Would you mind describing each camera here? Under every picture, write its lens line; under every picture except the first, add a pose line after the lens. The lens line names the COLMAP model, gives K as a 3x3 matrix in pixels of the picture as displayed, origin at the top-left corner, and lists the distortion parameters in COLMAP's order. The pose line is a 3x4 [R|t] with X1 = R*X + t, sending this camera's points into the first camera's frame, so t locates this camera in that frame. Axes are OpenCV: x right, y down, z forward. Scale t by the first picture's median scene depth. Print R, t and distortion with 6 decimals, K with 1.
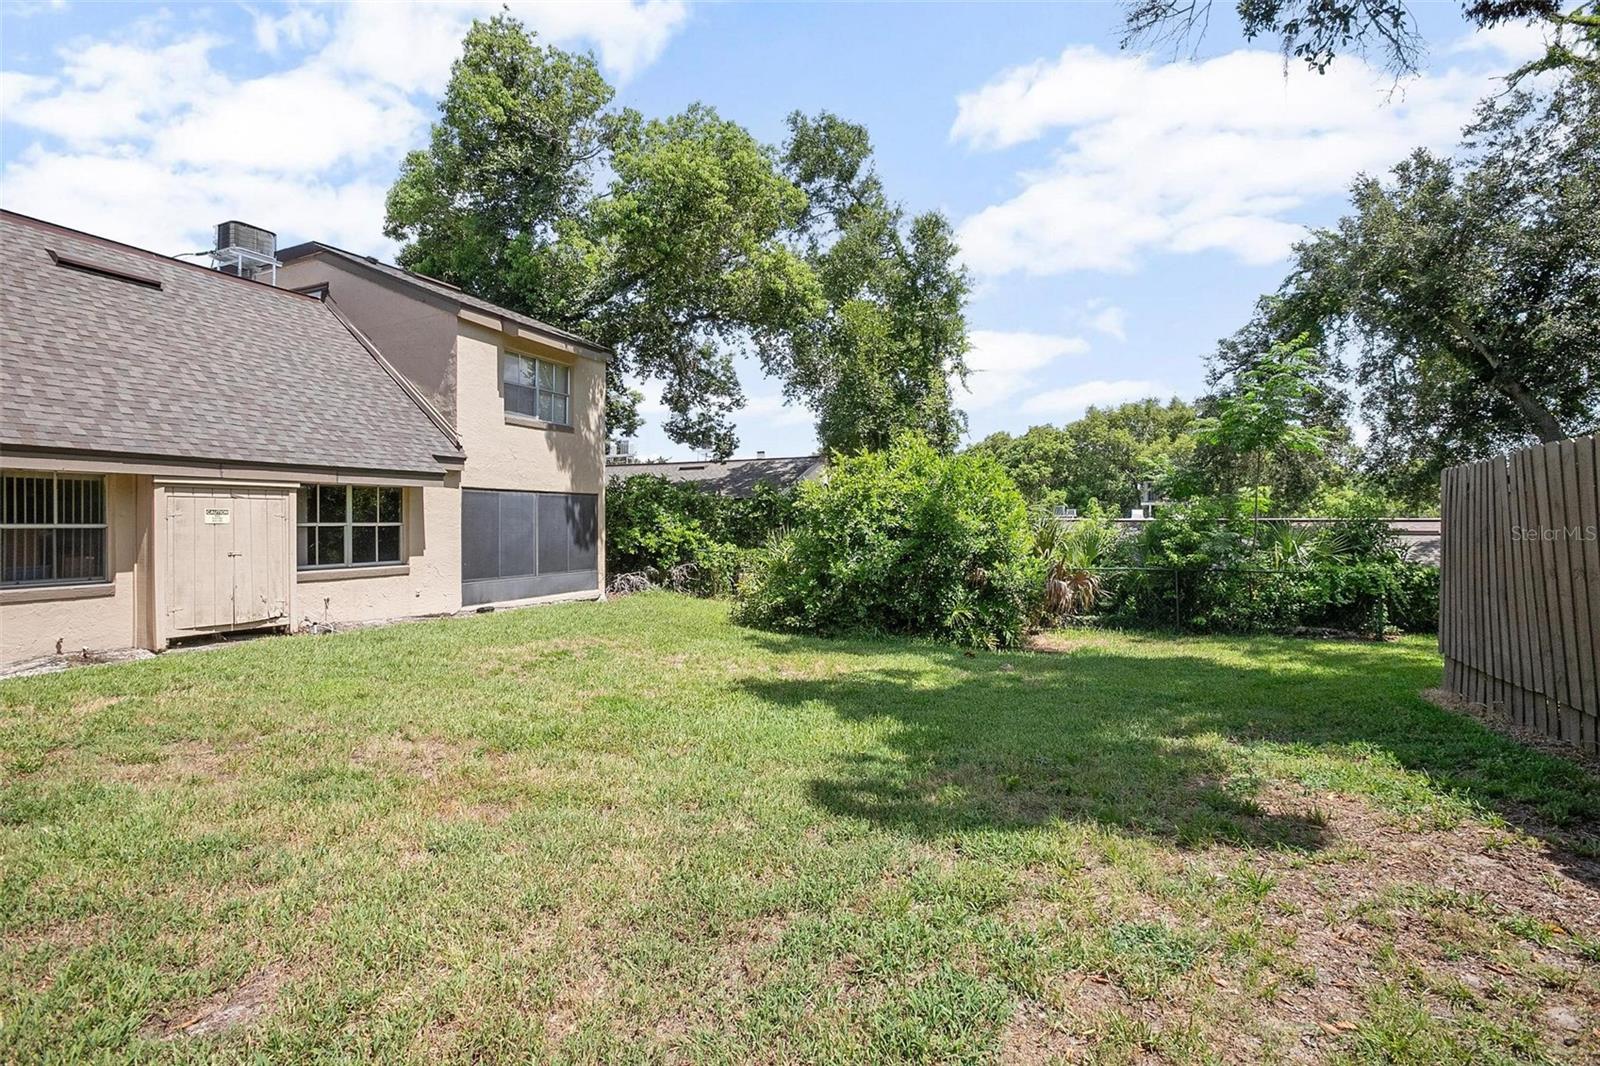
lens RADIAL K [[728.9, 0, 793.6], [0, 728.9, 541.3], [0, 0, 1]] dist [-0.070380, 0.023986]
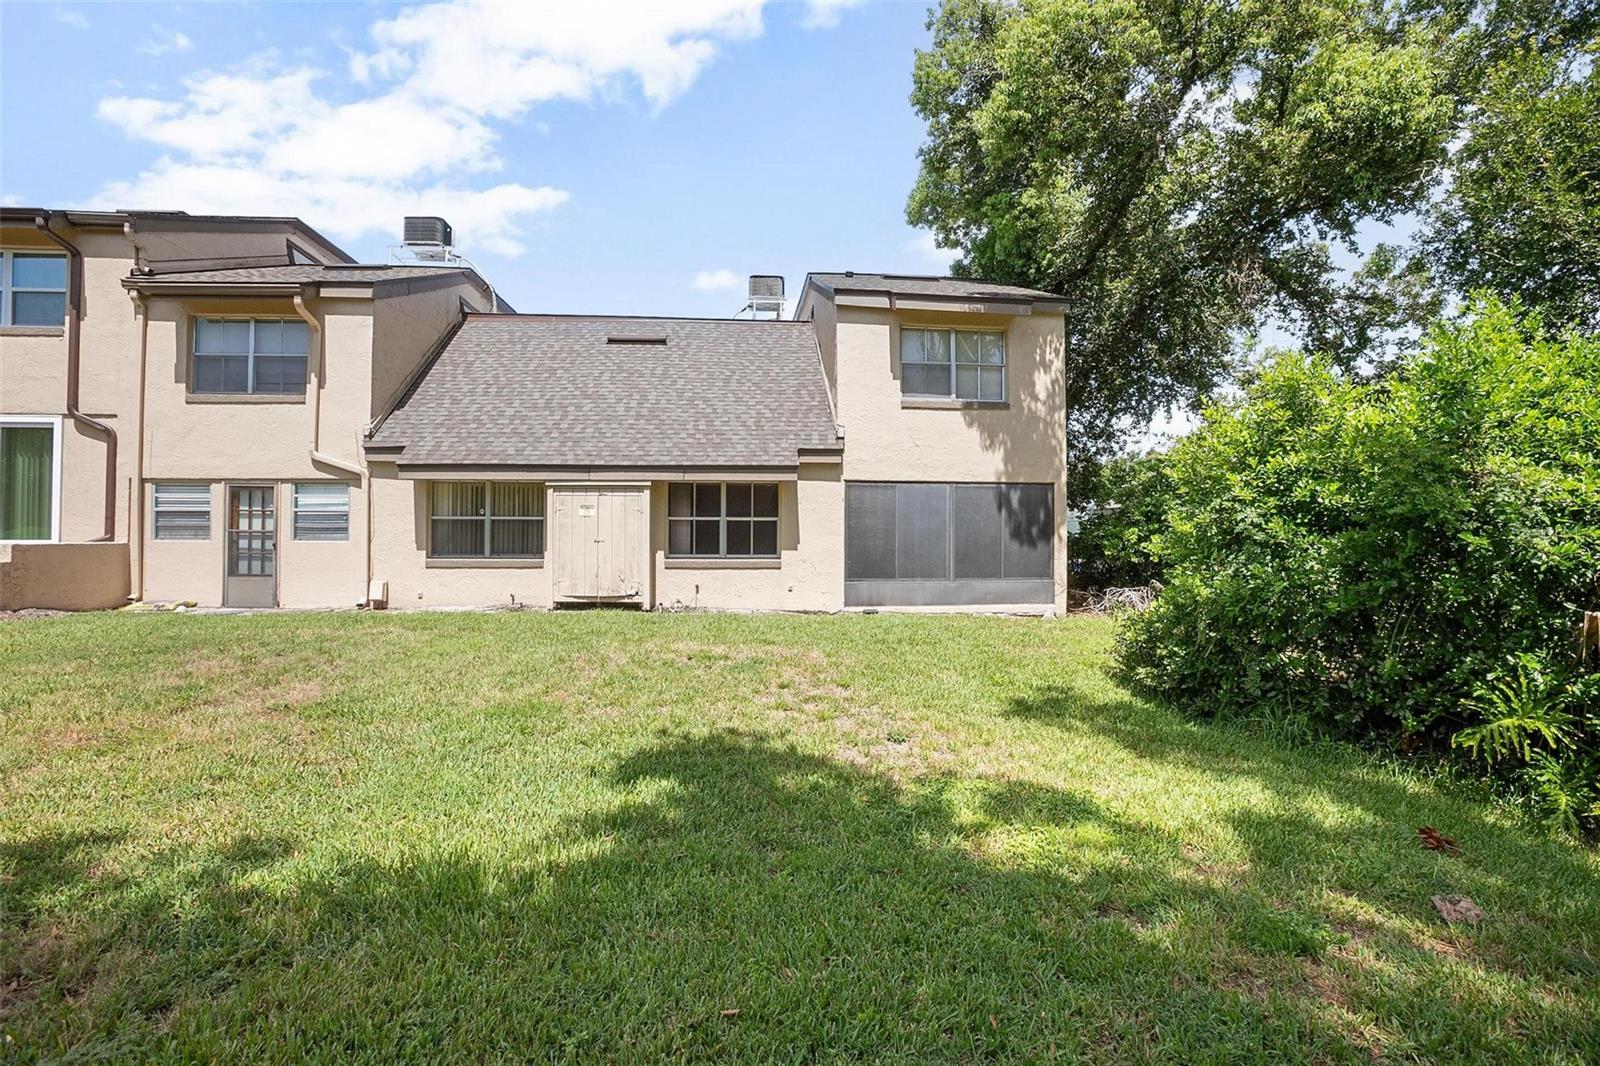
lens RADIAL K [[728.9, 0, 790.1], [0, 728.9, 532.1], [0, 0, 1]] dist [-0.070380, 0.023986]
pose [[0.484556, -0.005825, -0.874741, 0.342811], [-0.026375, 0.999426, -0.021266, 0.015371], [0.874363, 0.033376, 0.484124, 0.466551]]
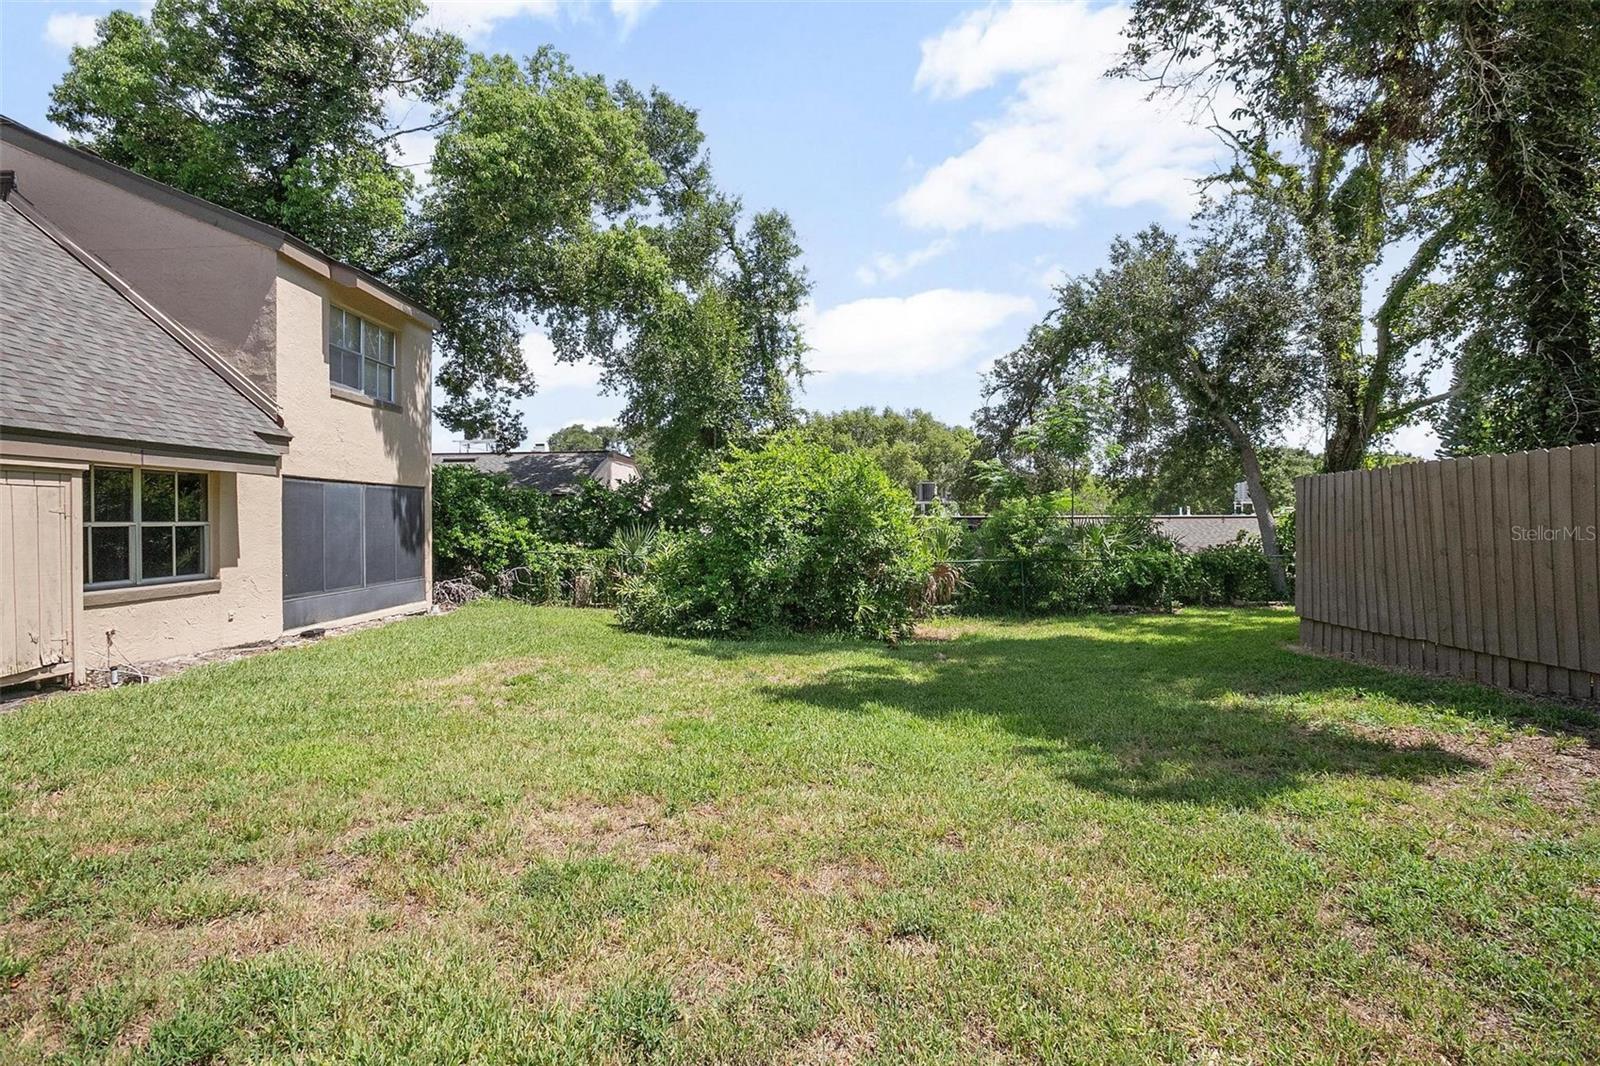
lens RADIAL K [[728.9, 0, 795.4], [0, 728.9, 539.9], [0, 0, 1]] dist [-0.070380, 0.023986]
pose [[0.917137, -0.013883, 0.398329, -0.257886], [0.013769, 0.999900, 0.003148, -0.001134], [-0.398333, 0.002597, 0.917237, 0.089589]]
